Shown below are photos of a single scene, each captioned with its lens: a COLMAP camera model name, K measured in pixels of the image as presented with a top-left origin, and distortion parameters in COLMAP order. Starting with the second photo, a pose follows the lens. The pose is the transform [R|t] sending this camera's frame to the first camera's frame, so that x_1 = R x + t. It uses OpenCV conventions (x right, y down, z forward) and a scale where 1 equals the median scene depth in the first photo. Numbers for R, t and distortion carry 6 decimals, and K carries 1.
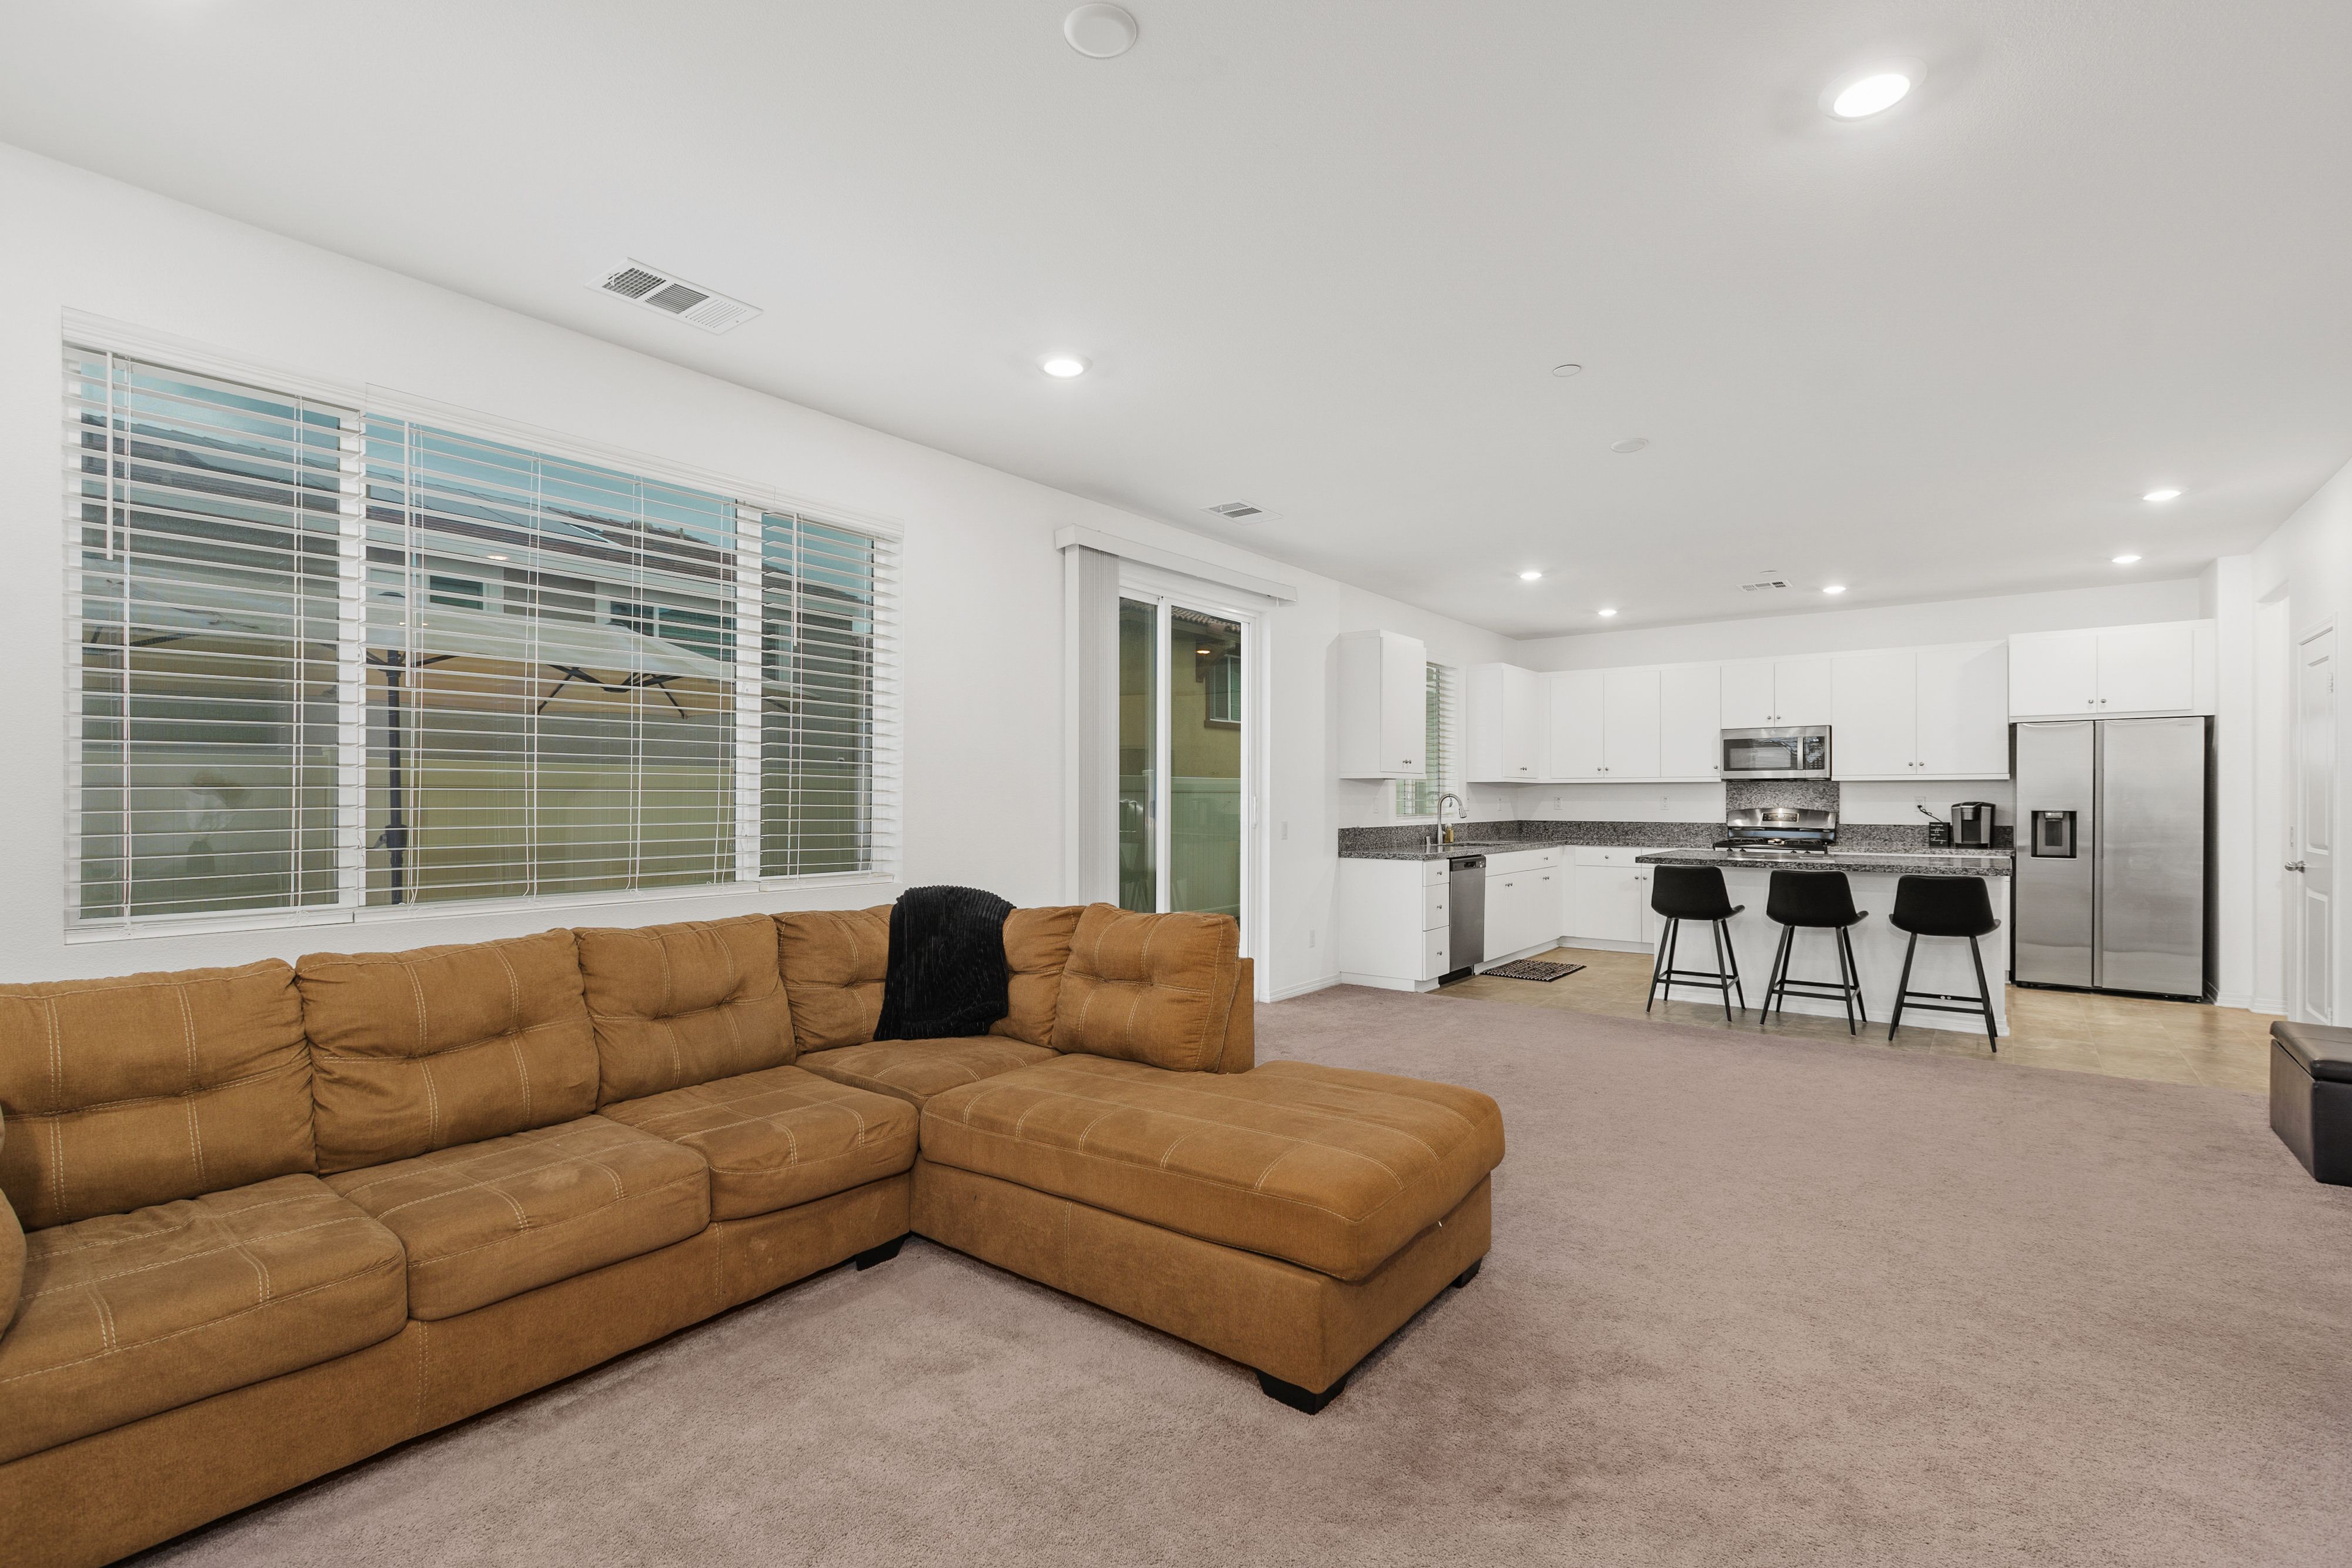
lens RADIAL K [[1073.9, 0, 1180.0], [0, 1073.9, 804.3], [0, 0, 1]] dist [0.007915, -0.000253]
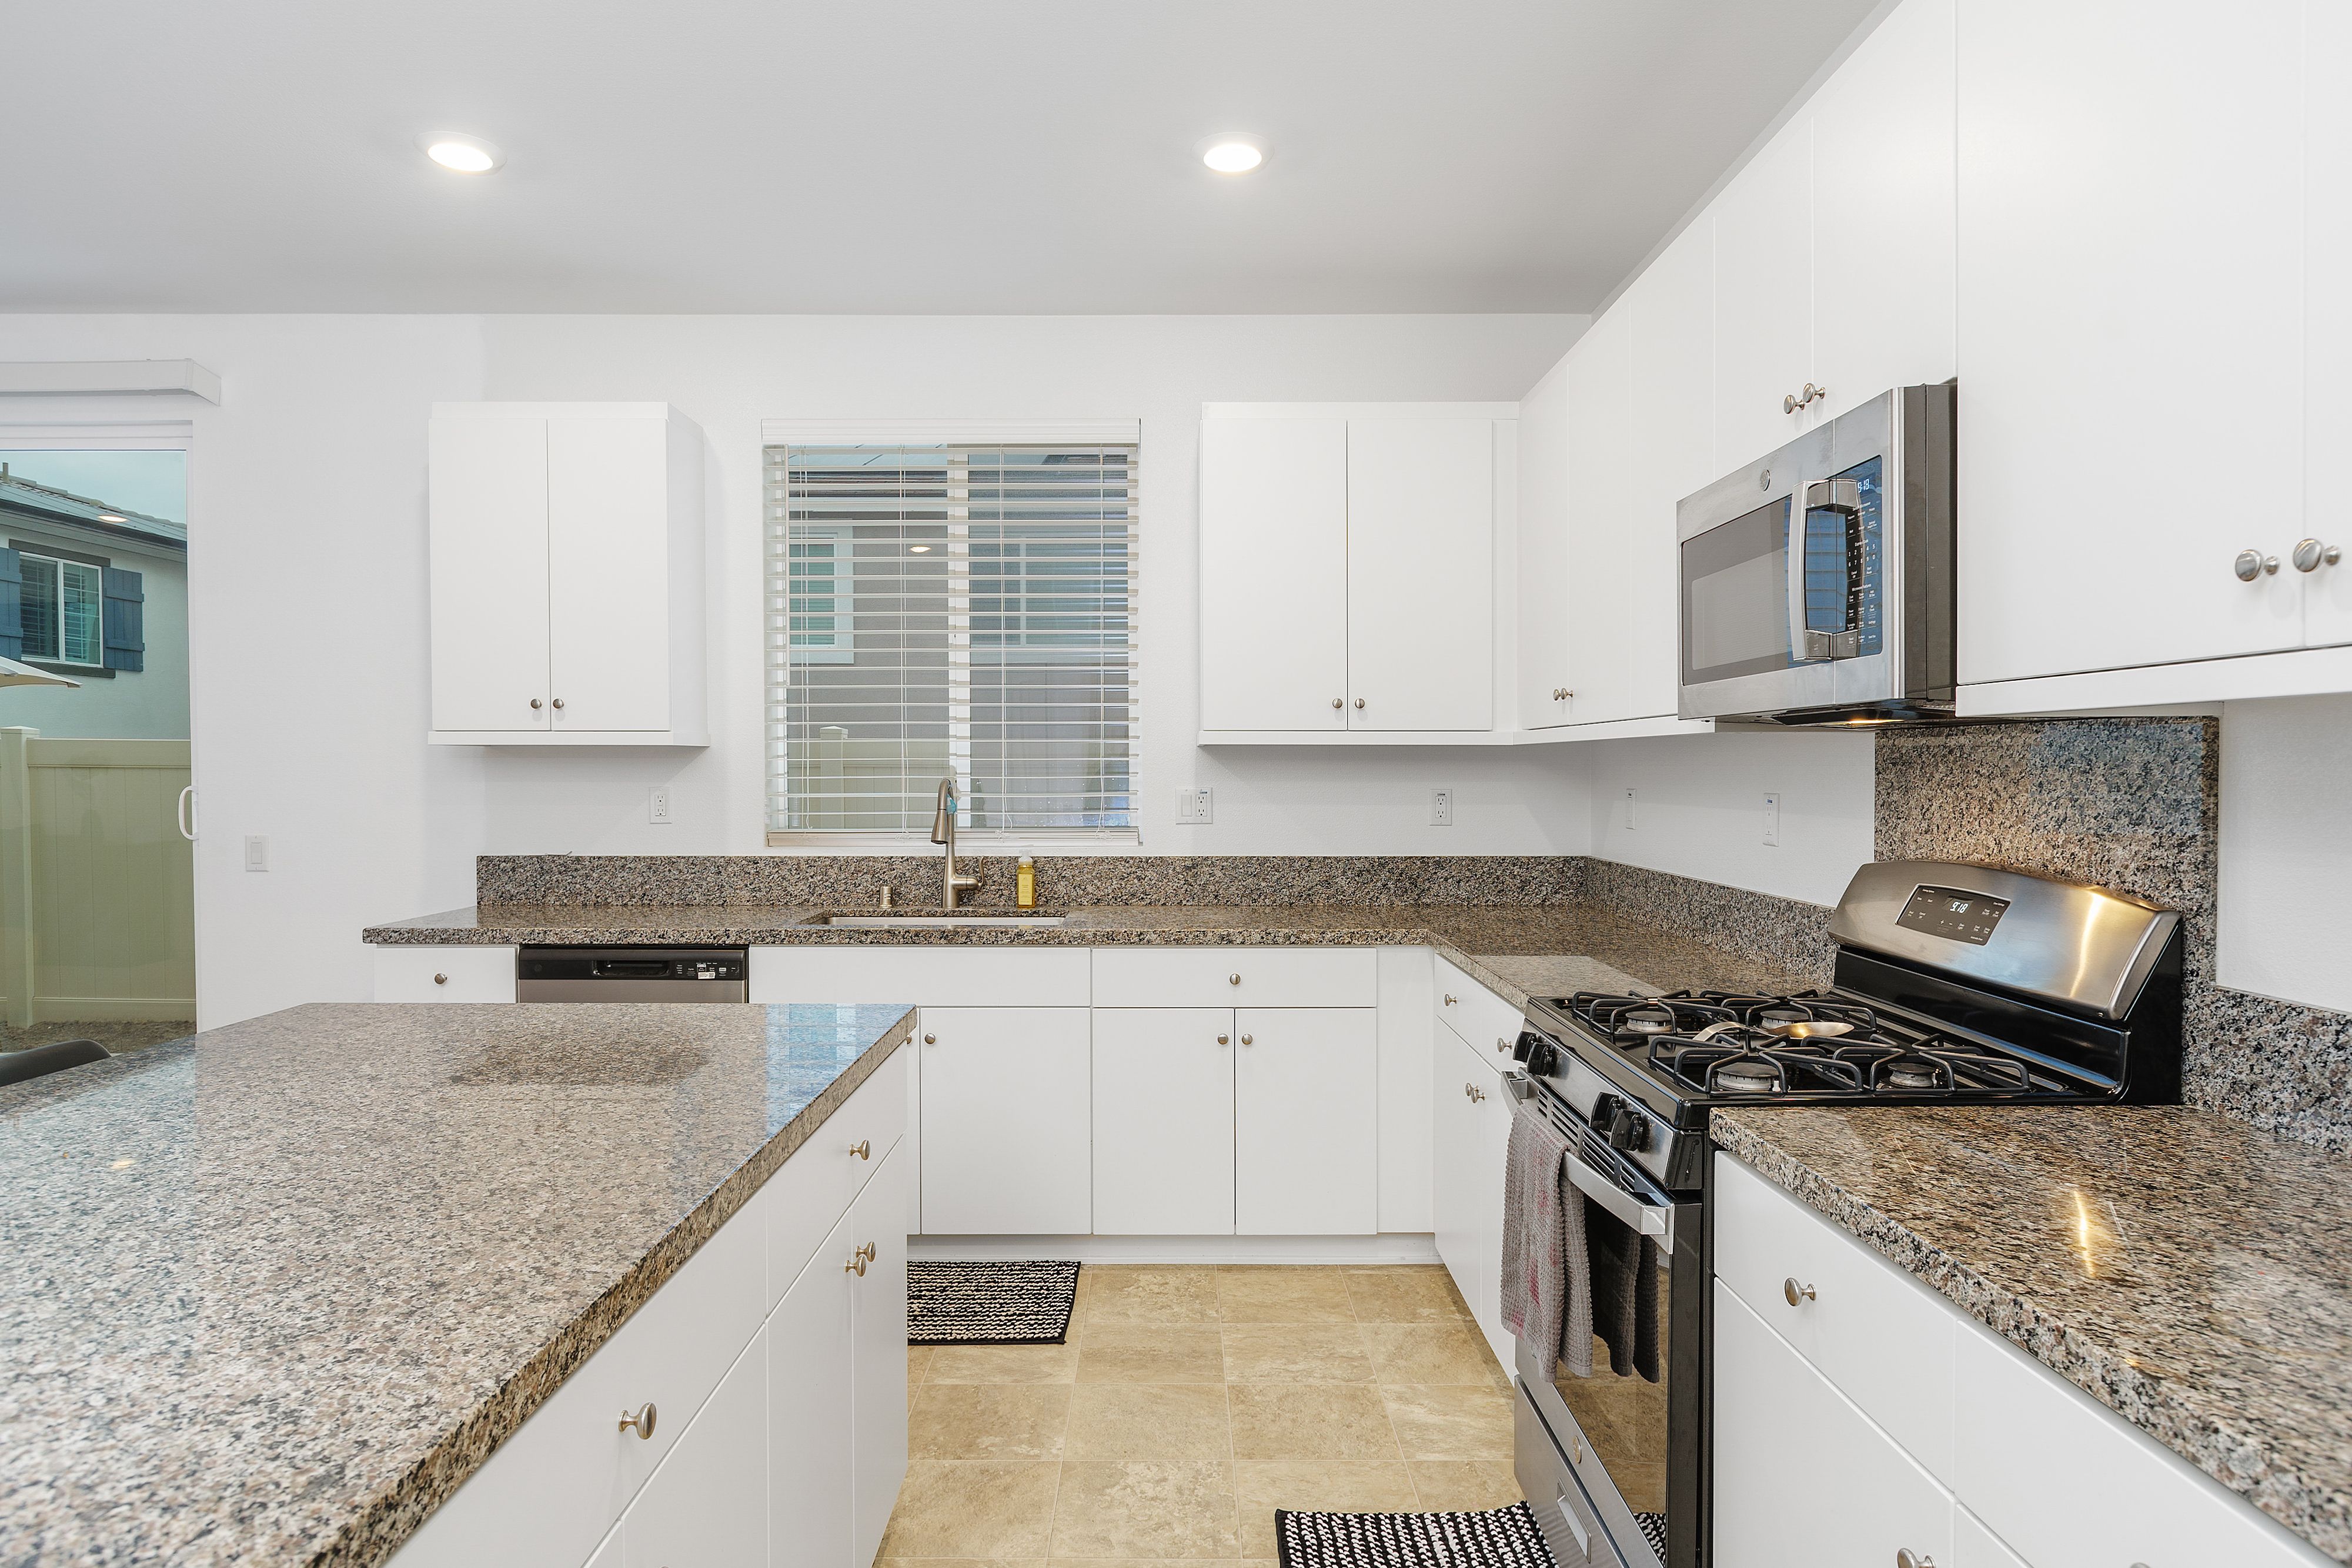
lens RADIAL K [[1372.0, 0, 1176.0], [0, 1372.0, 784.0], [0, 0, 1]] dist [-0.024617, -0.000798]
pose [[0.608667, 0.009048, -0.793374, 0.749637], [-0.005342, 0.999959, 0.007306, -0.013269], [0.793408, -0.000209, 0.608690, 0.834744]]
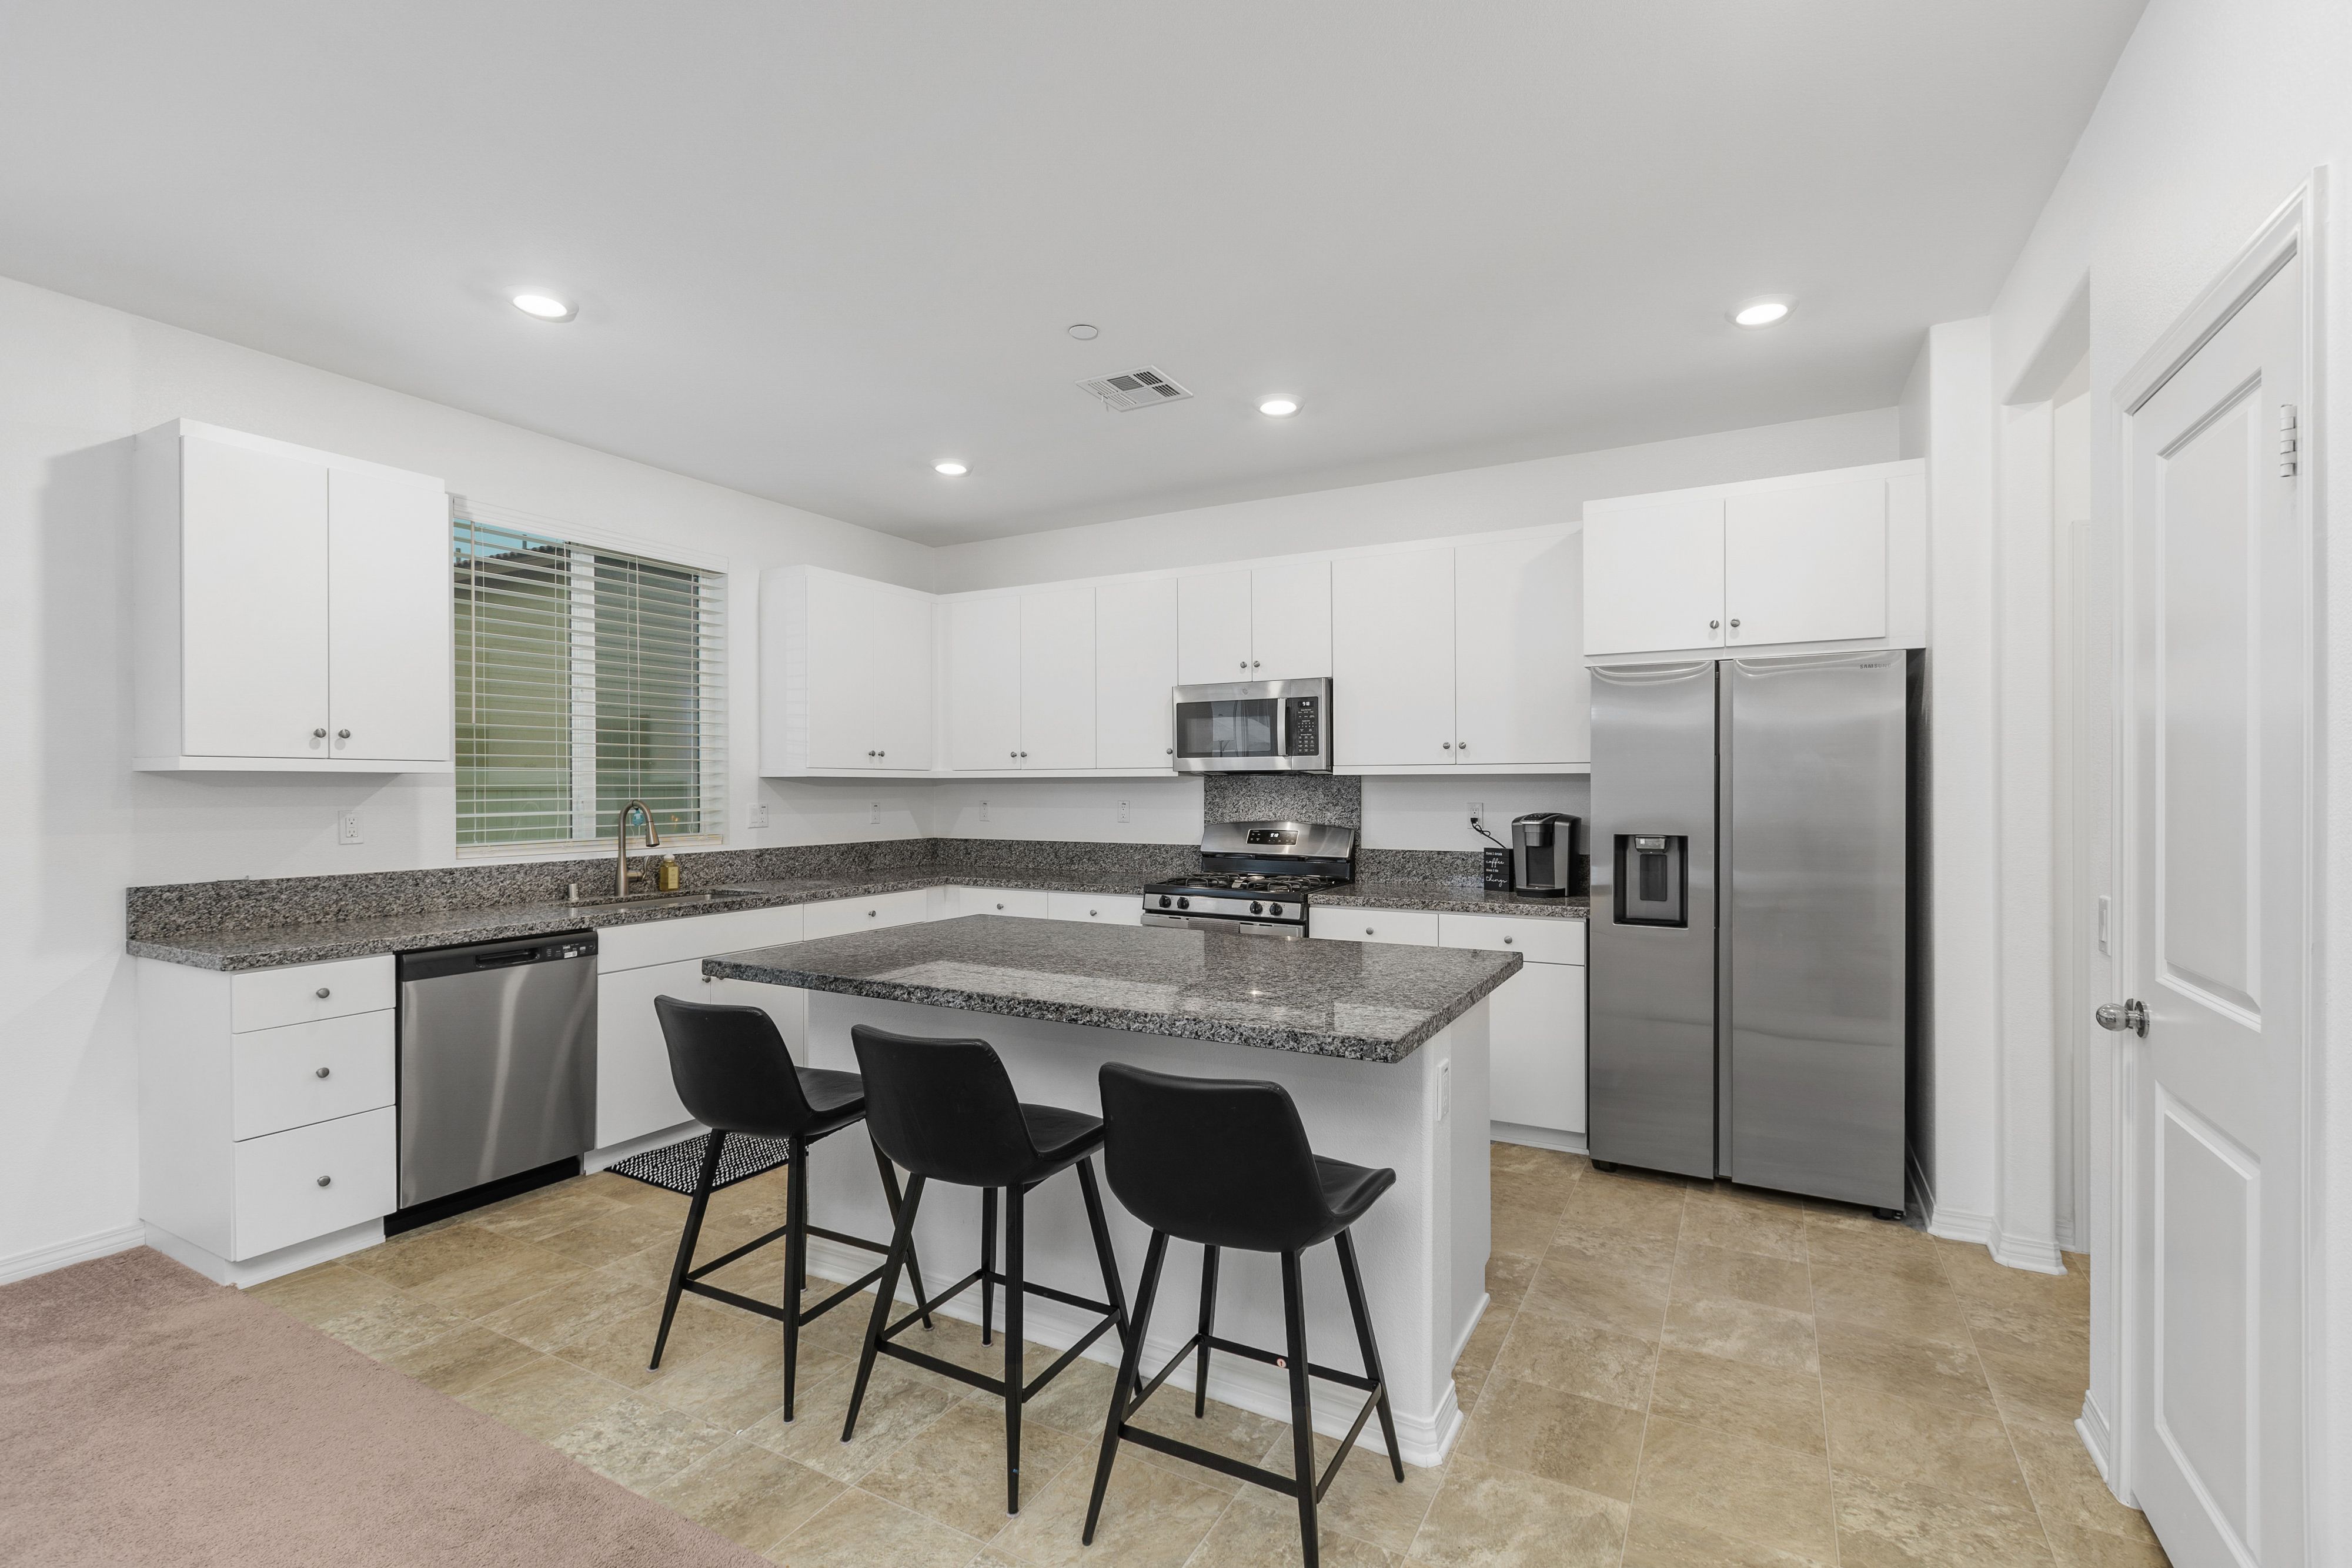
lens RADIAL K [[1055.3, 0, 1166.0], [0, 1055.3, 791.2], [0, 0, 1]] dist [0.002405, 0.000058]
pose [[0.990324, -0.002668, 0.138750, 0.474281], [0.003152, 0.999990, -0.003271, -0.012805], [-0.138740, 0.003677, 0.990322, 0.494949]]
